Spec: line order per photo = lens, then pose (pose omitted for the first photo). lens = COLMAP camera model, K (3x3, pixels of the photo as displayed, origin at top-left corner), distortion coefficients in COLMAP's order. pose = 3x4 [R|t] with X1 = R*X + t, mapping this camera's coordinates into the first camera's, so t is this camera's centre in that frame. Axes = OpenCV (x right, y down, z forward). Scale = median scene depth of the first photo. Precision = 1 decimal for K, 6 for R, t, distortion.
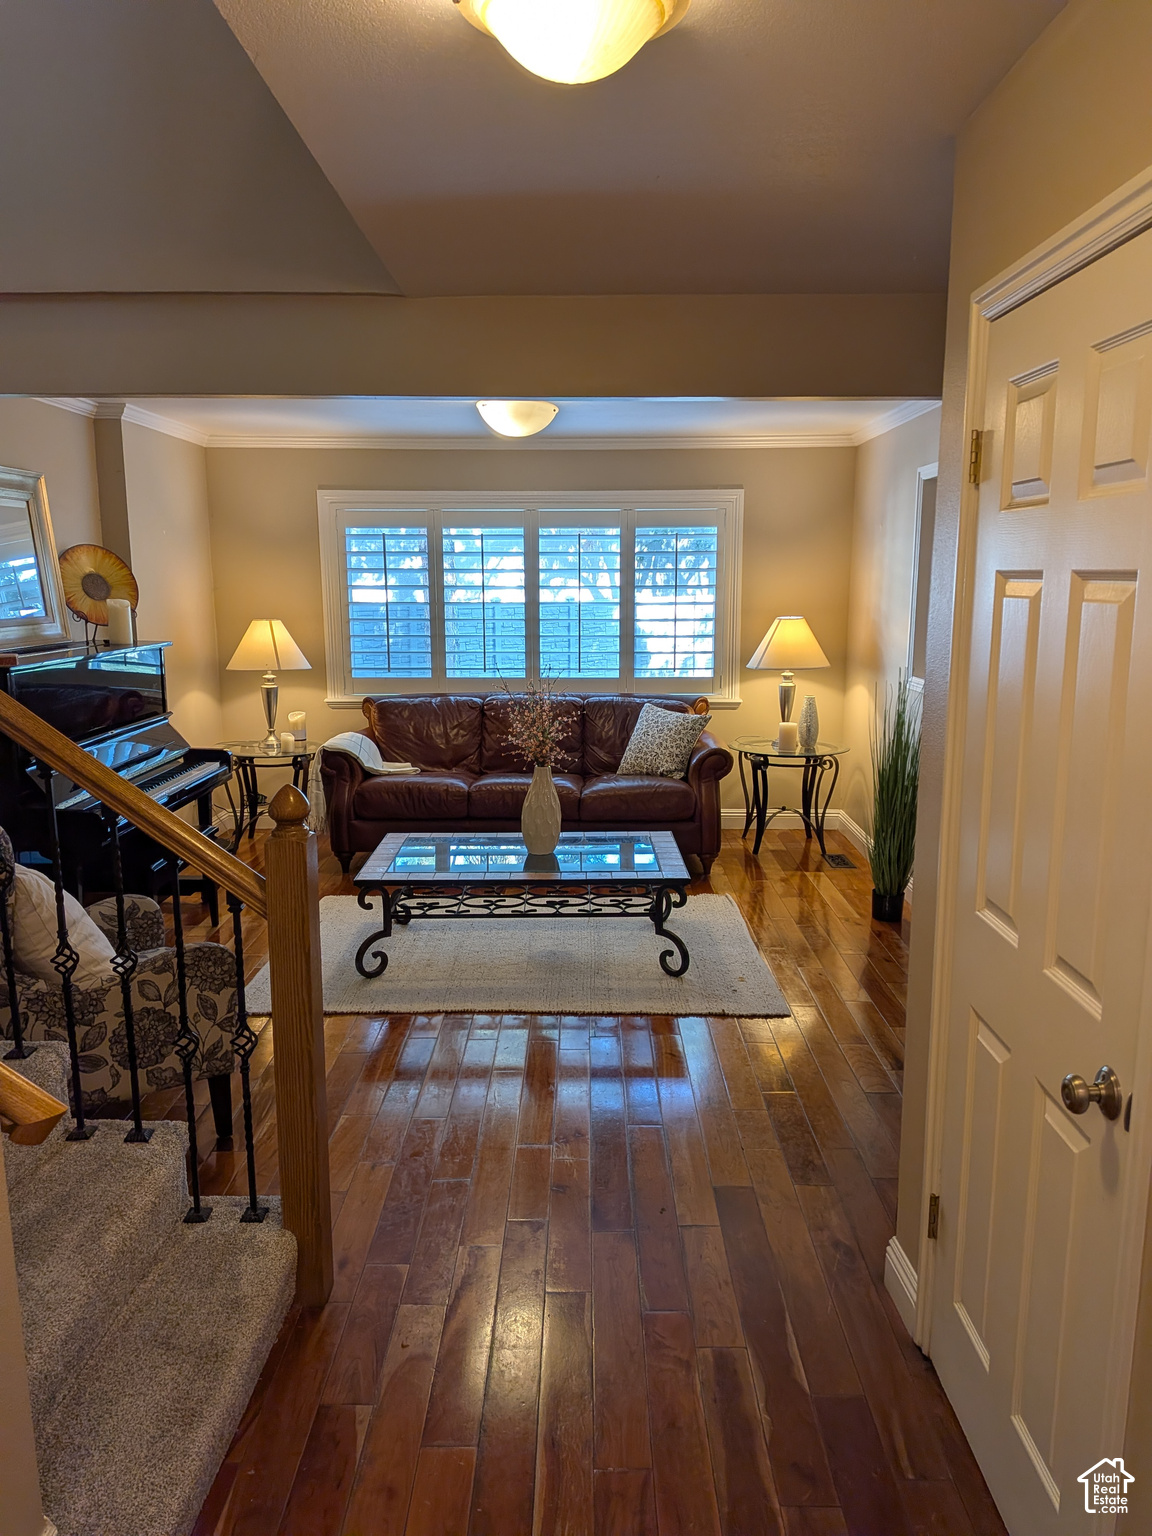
lens RADIAL K [[1106.6, 0, 576.0], [0, 1106.6, 768.0], [0, 0, 1]] dist [0.116234, -0.217067]
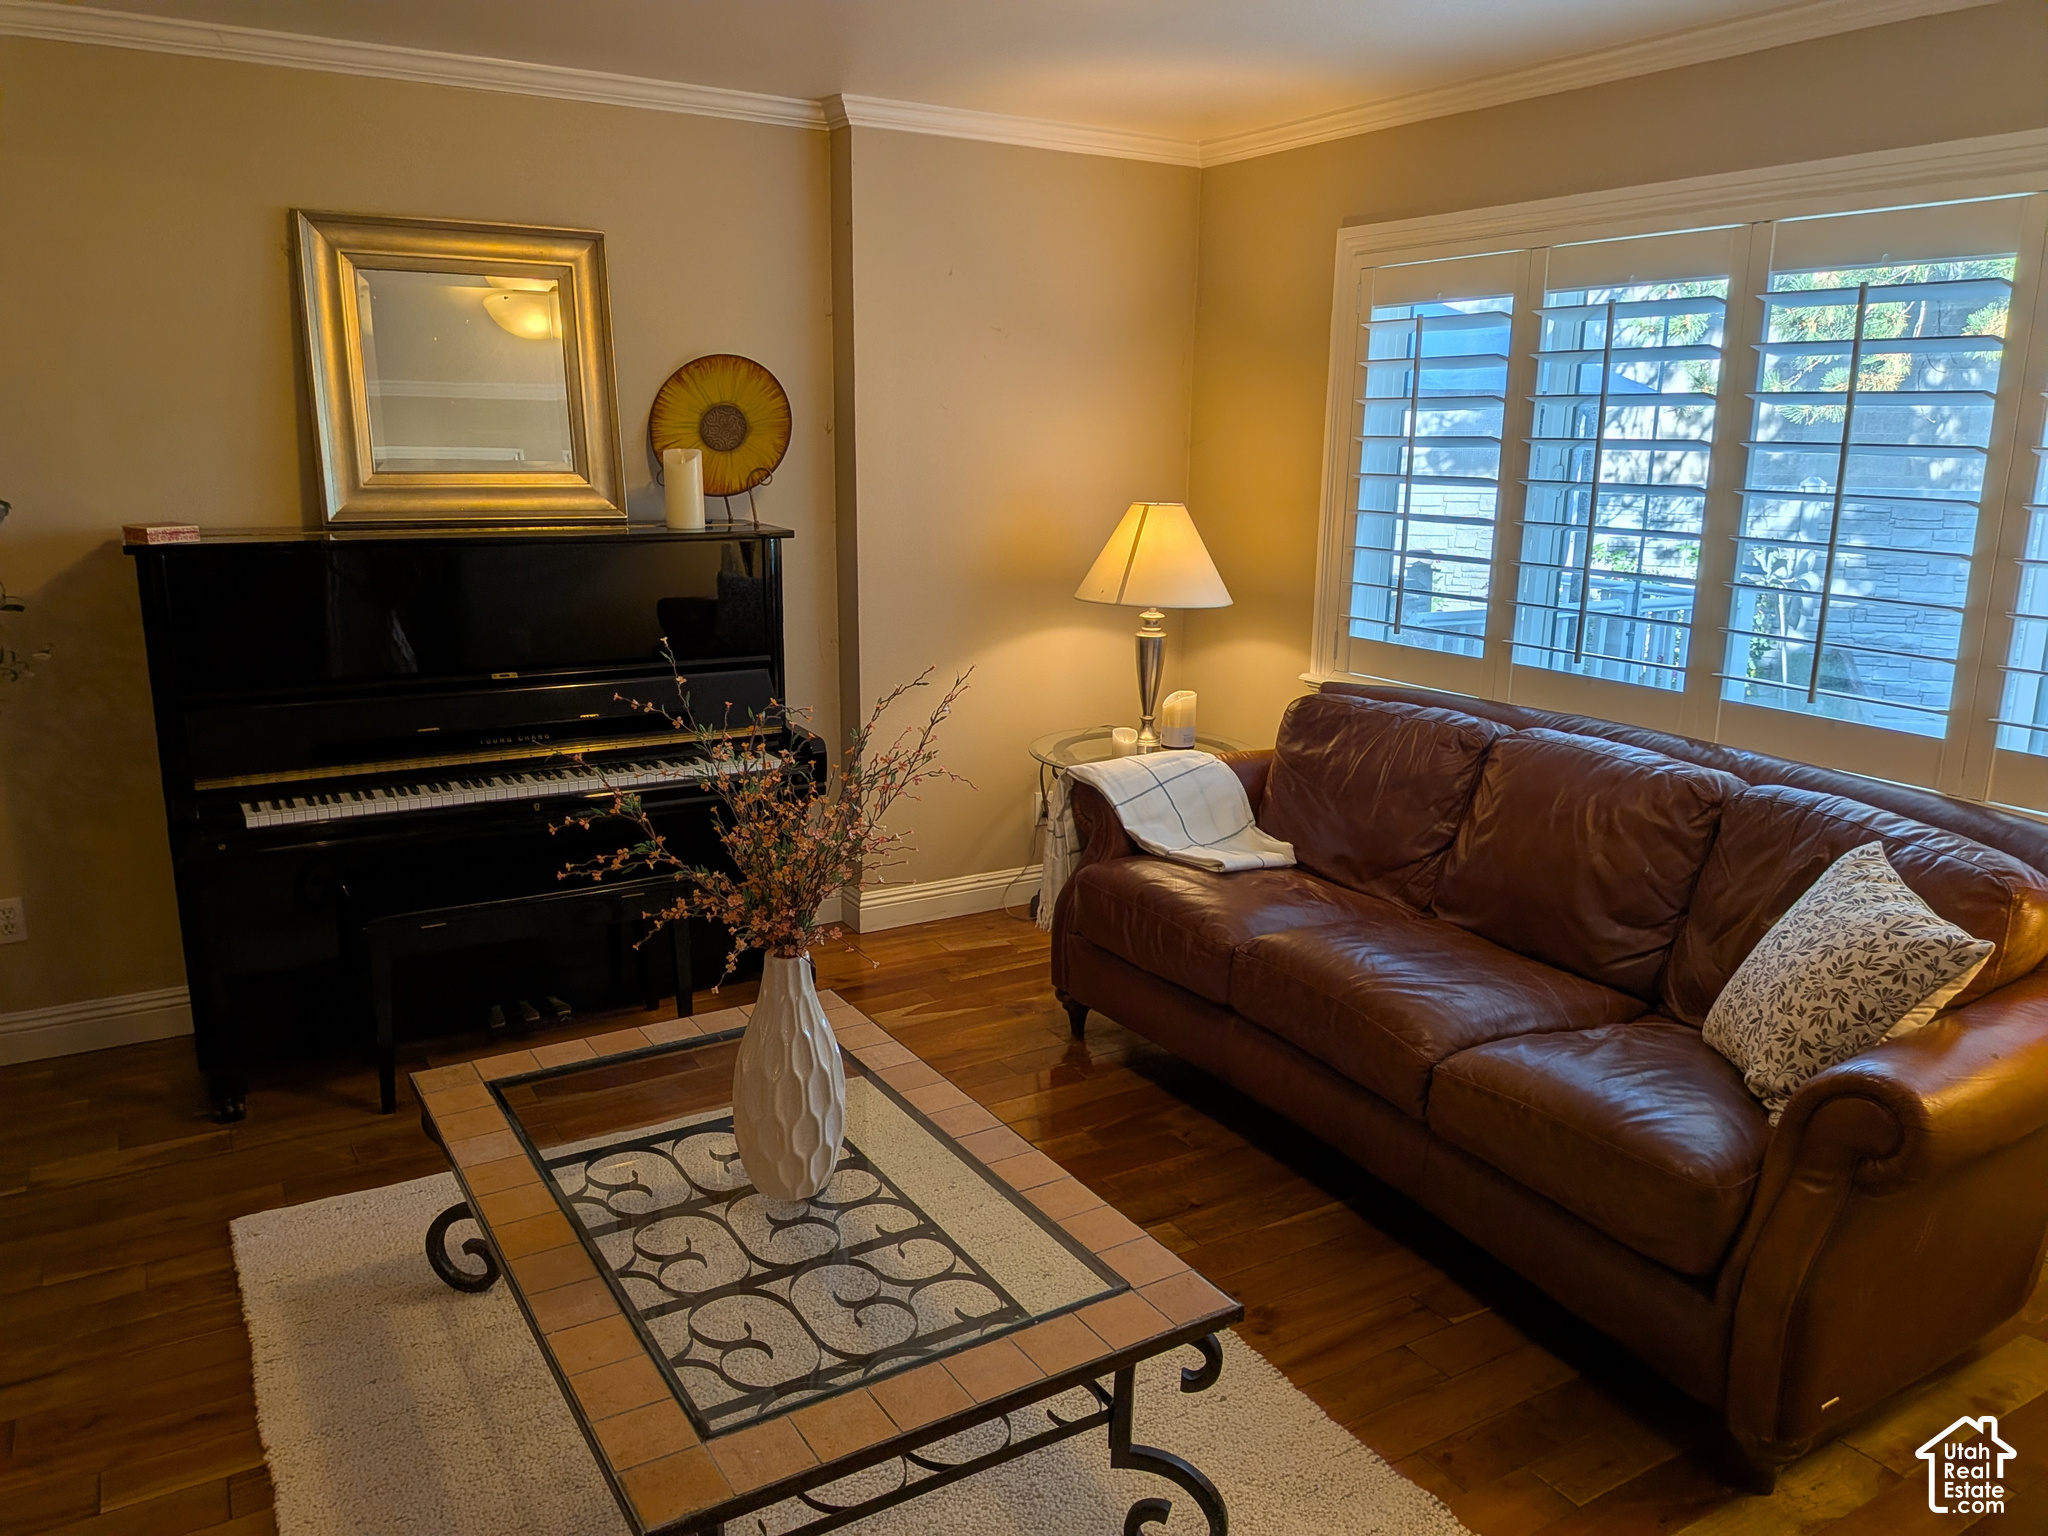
lens RADIAL K [[1475.5, 0, 1034.8], [0, 1475.5, 780.2], [0, 0, 1]] dist [0.116234, -0.217067]
pose [[0.517356, 0.203173, -0.831302, 0.291784], [-0.157635, 0.977411, 0.140779, -0.100032], [0.841126, 0.058210, 0.537697, 0.623174]]
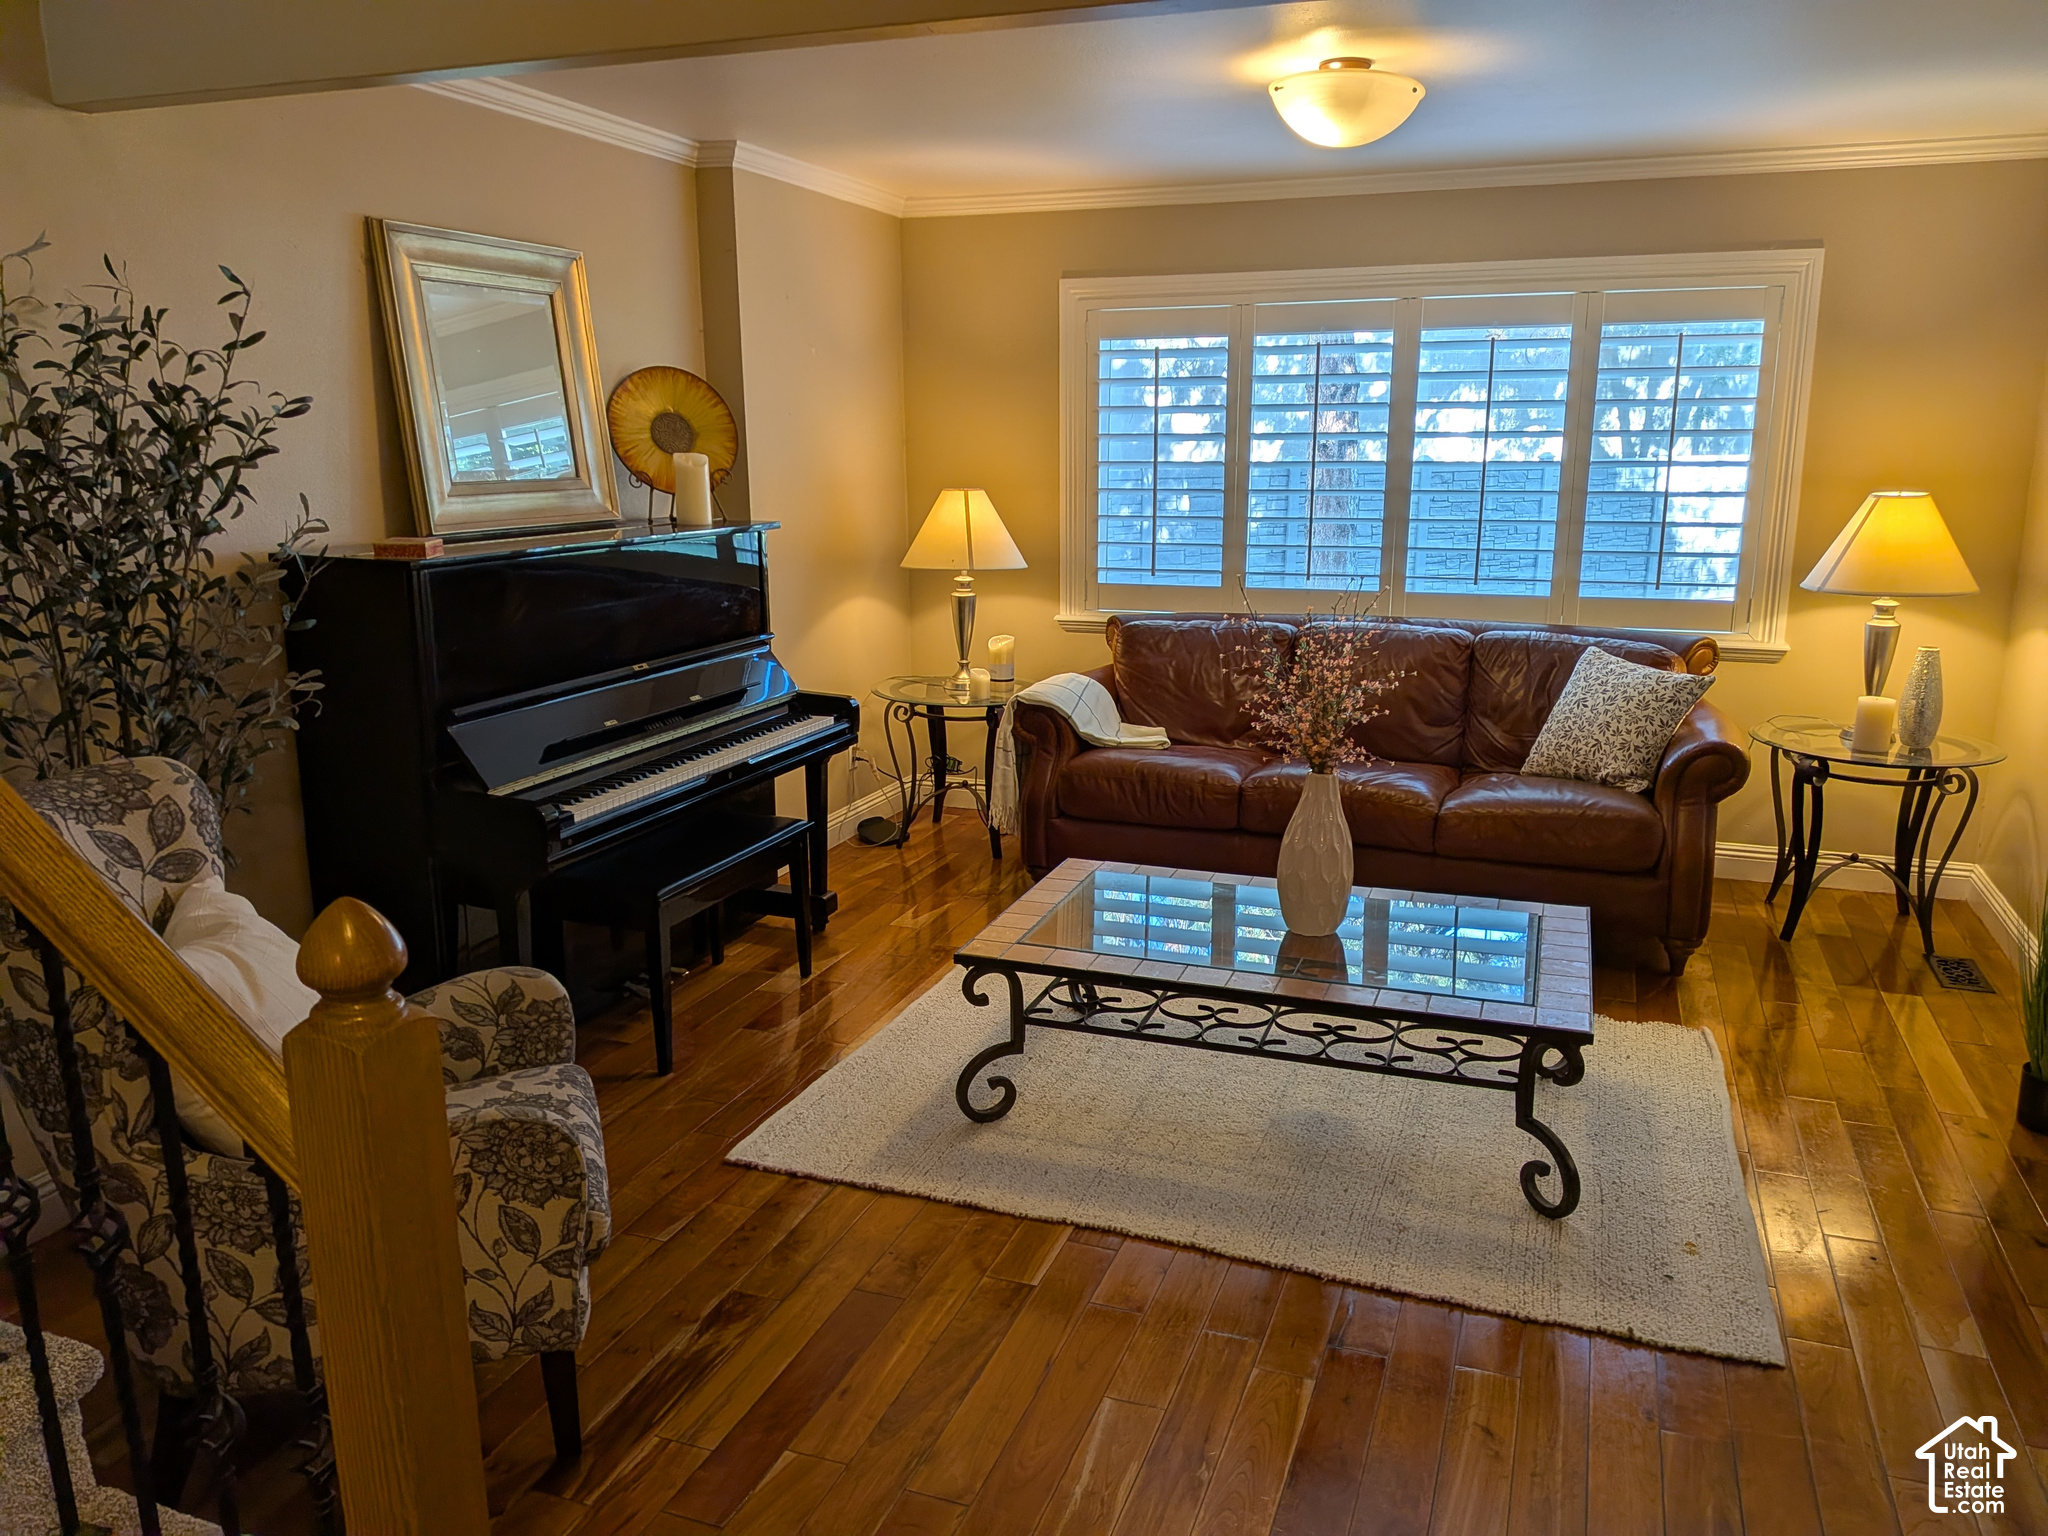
lens RADIAL K [[1475.5, 0, 1034.8], [0, 1475.5, 780.2], [0, 0, 1]] dist [0.116234, -0.217067]
pose [[0.940253, 0.077340, -0.331576, 0.057870], [-0.057106, 0.995886, 0.070355, -0.030231], [0.335653, -0.047216, 0.940802, 0.217091]]
